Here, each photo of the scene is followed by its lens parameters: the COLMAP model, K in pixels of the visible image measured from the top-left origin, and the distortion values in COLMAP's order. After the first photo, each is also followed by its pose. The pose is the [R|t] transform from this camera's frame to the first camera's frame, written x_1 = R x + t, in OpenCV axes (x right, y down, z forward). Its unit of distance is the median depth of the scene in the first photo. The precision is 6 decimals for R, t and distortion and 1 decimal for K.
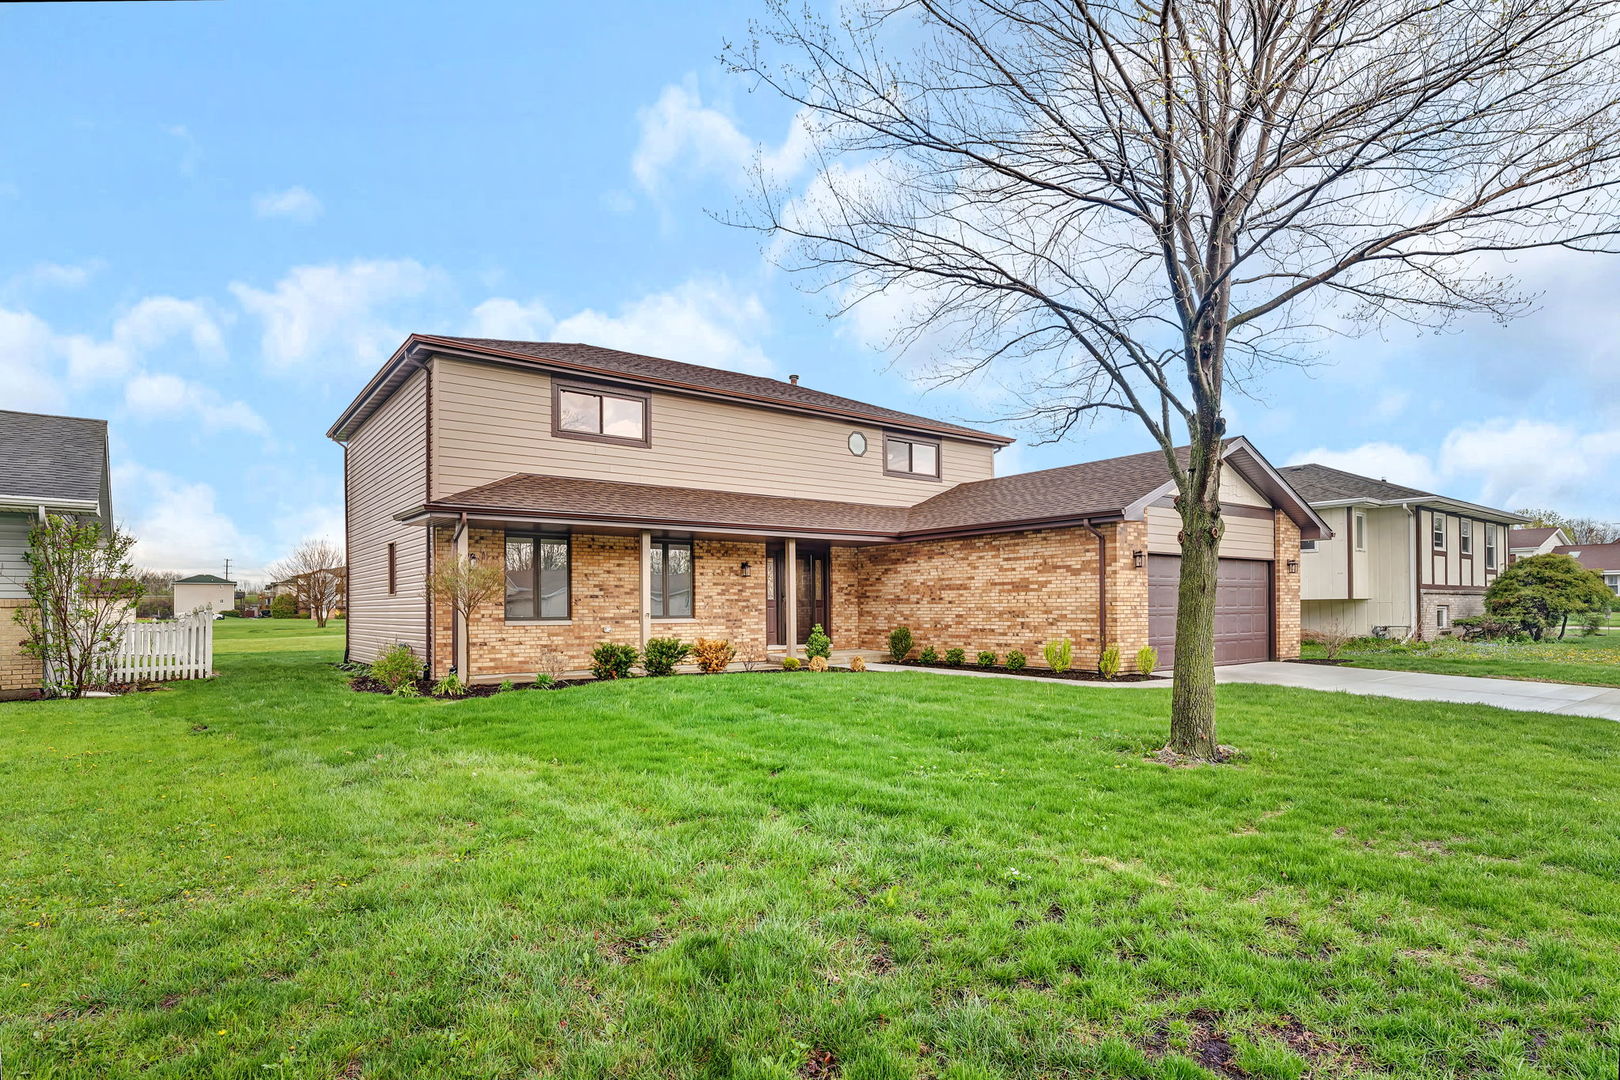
lens RADIAL K [[835.8, 0, 800.4], [0, 835.8, 599.3], [0, 0, 1]] dist [-0.000227, -0.000534]
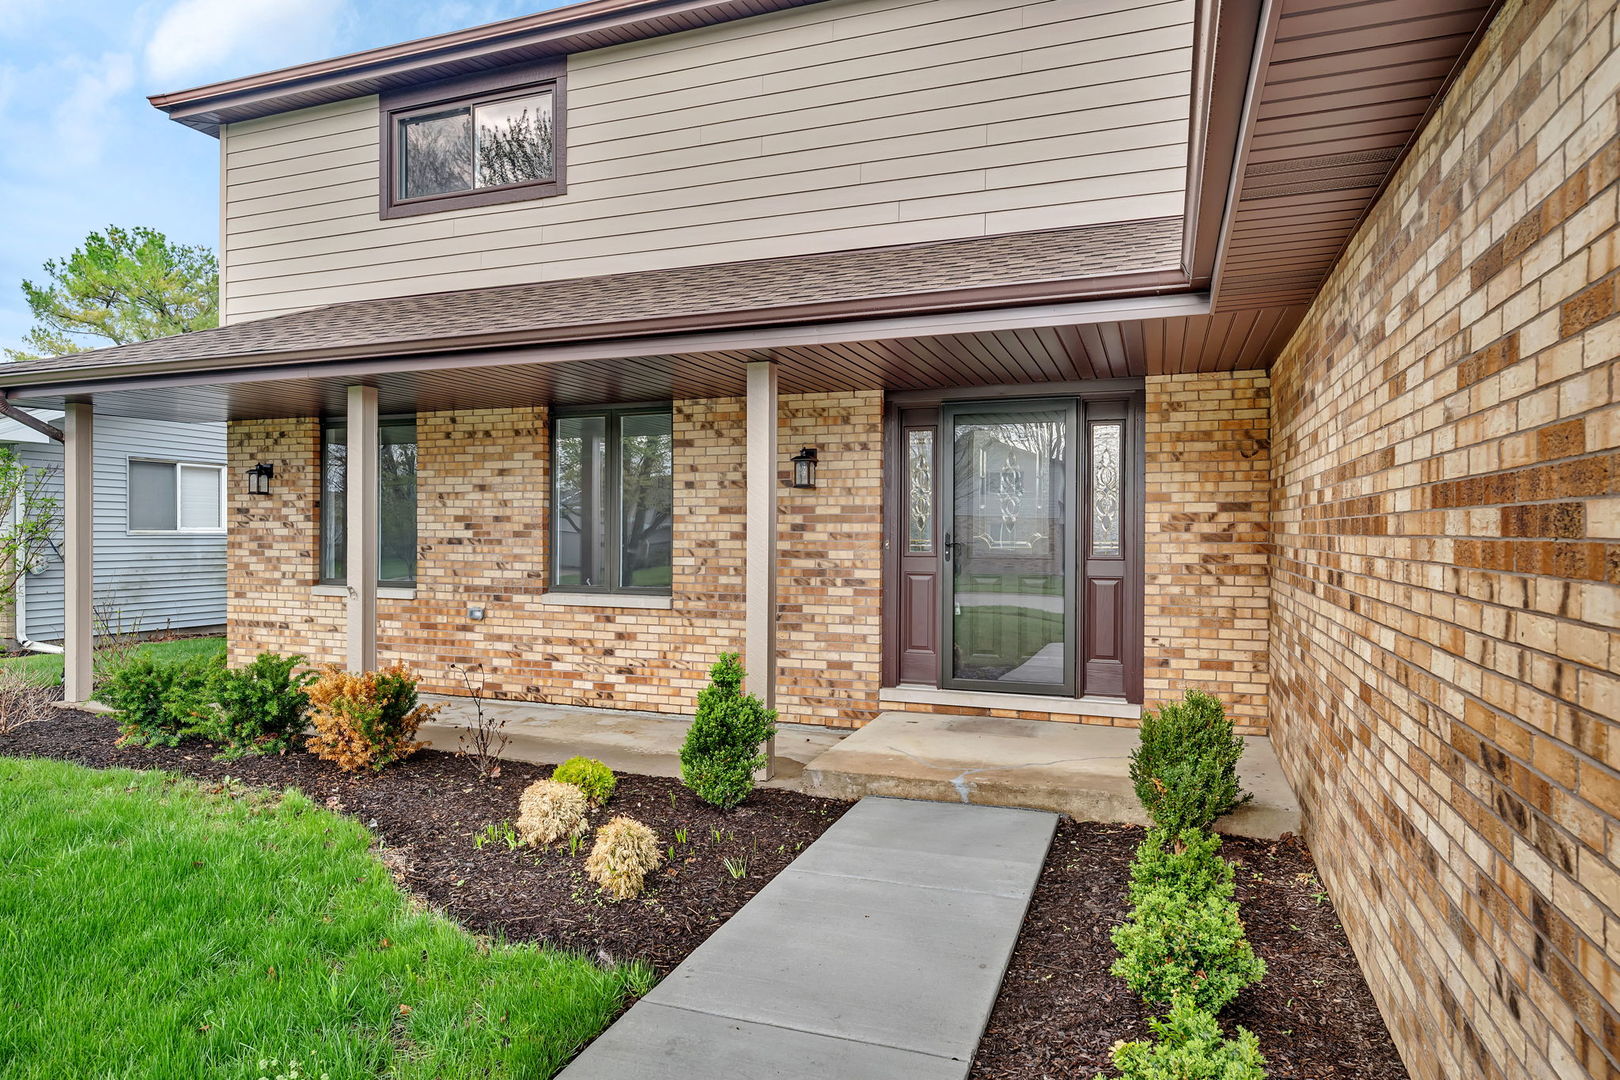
lens RADIAL K [[940.3, 0, 806.0], [0, 940.3, 536.1], [0, 0, 1]] dist [0.000808, -0.000368]
pose [[0.548578, 0.013558, -0.835989, 0.279712], [0.000413, 0.999864, 0.016487, -0.013584], [0.836099, -0.009390, 0.548498, 0.804149]]
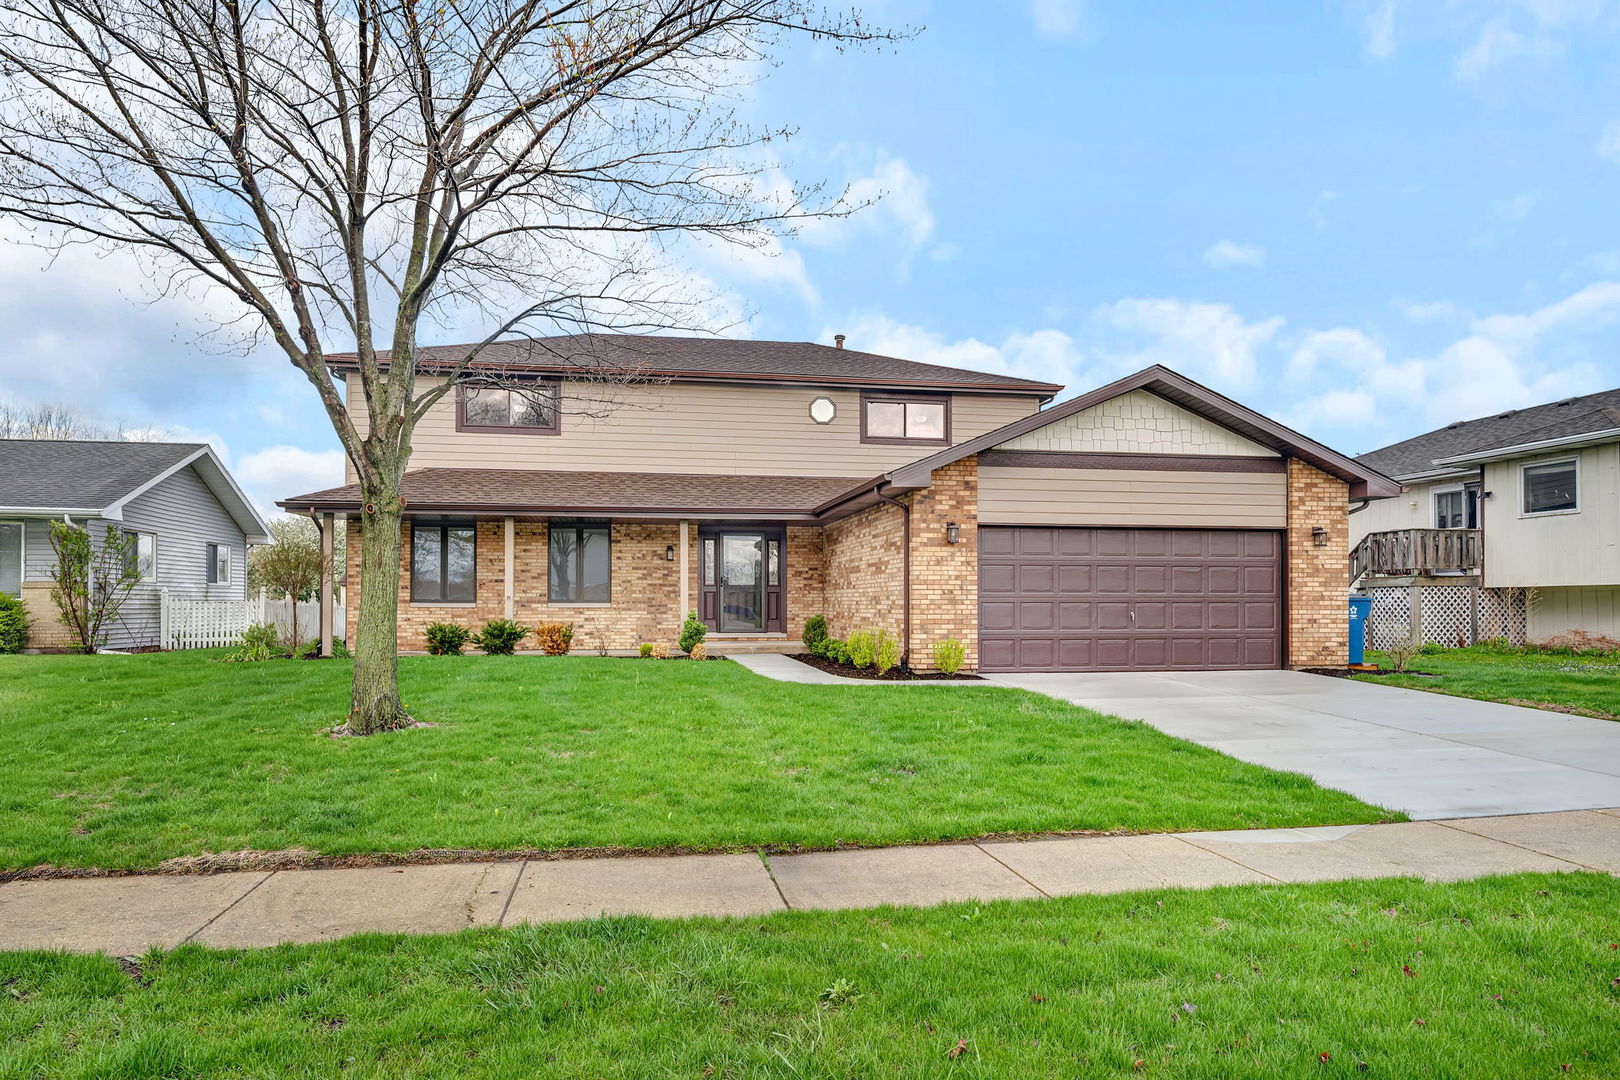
lens RADIAL K [[940.3, 0, 803.2], [0, 940.3, 595.7], [0, 0, 1]] dist [0.000808, -0.000368]
pose [[0.898001, 0.004553, -0.439970, 0.564182], [-0.002342, 0.999982, 0.005569, 0.007358], [0.439987, -0.003970, 0.897995, 0.100604]]
